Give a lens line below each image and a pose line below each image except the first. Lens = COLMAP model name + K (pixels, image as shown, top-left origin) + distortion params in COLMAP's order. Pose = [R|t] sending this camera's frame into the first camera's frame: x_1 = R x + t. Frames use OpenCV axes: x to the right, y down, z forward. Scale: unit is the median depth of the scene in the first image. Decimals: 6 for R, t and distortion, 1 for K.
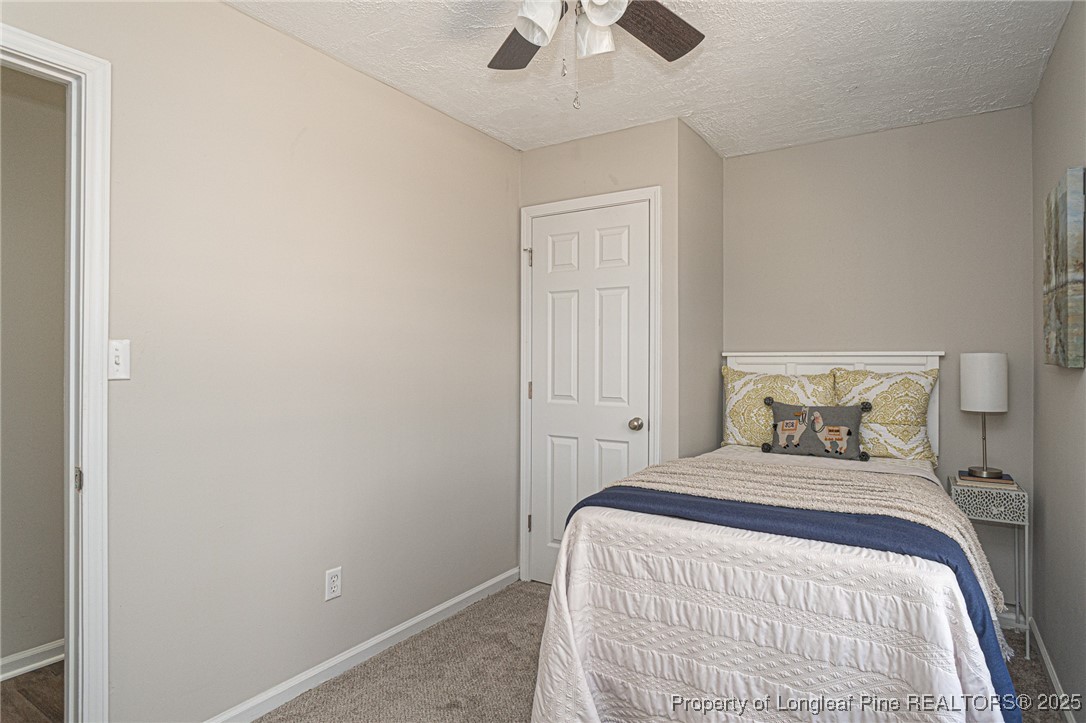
lens RADIAL K [[600.0, 0, 515.9], [0, 600.0, 357.4], [0, 0, 1]] dist [-0.015739, 0.001398]
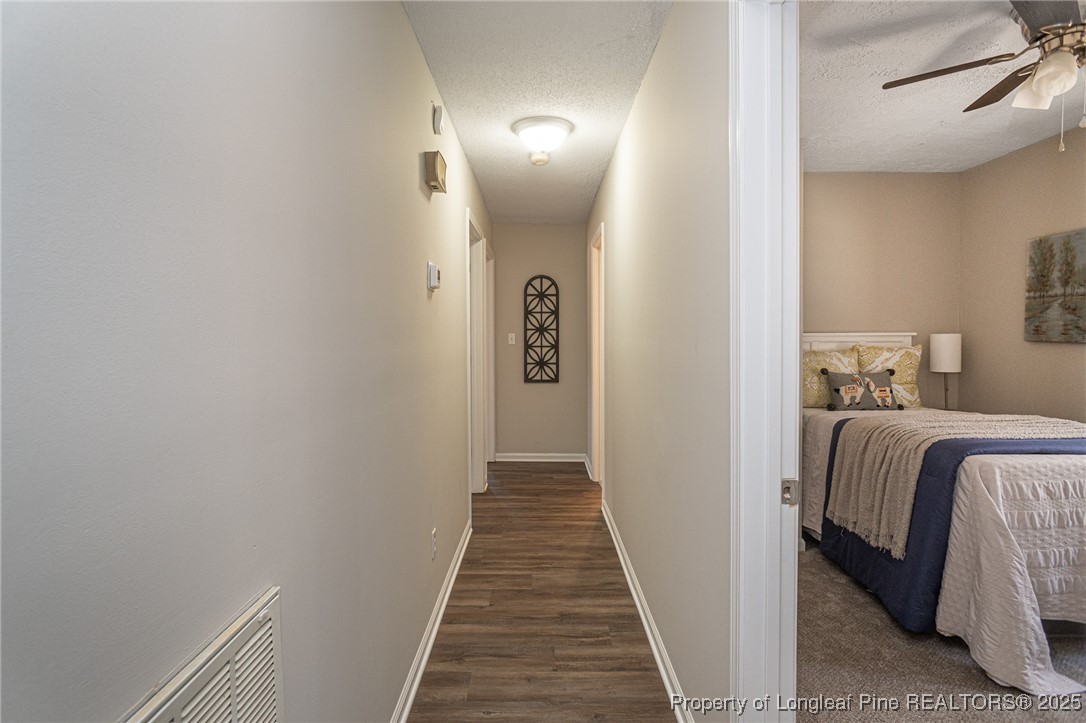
lens RADIAL K [[600.0, 0, 515.9], [0, 600.0, 357.4], [0, 0, 1]] dist [-0.015739, 0.001398]
pose [[0.836511, -0.024941, 0.547383, -0.925727], [0.005499, 0.999295, 0.037127, -0.008965], [-0.547923, -0.028047, 0.836059, 0.320806]]
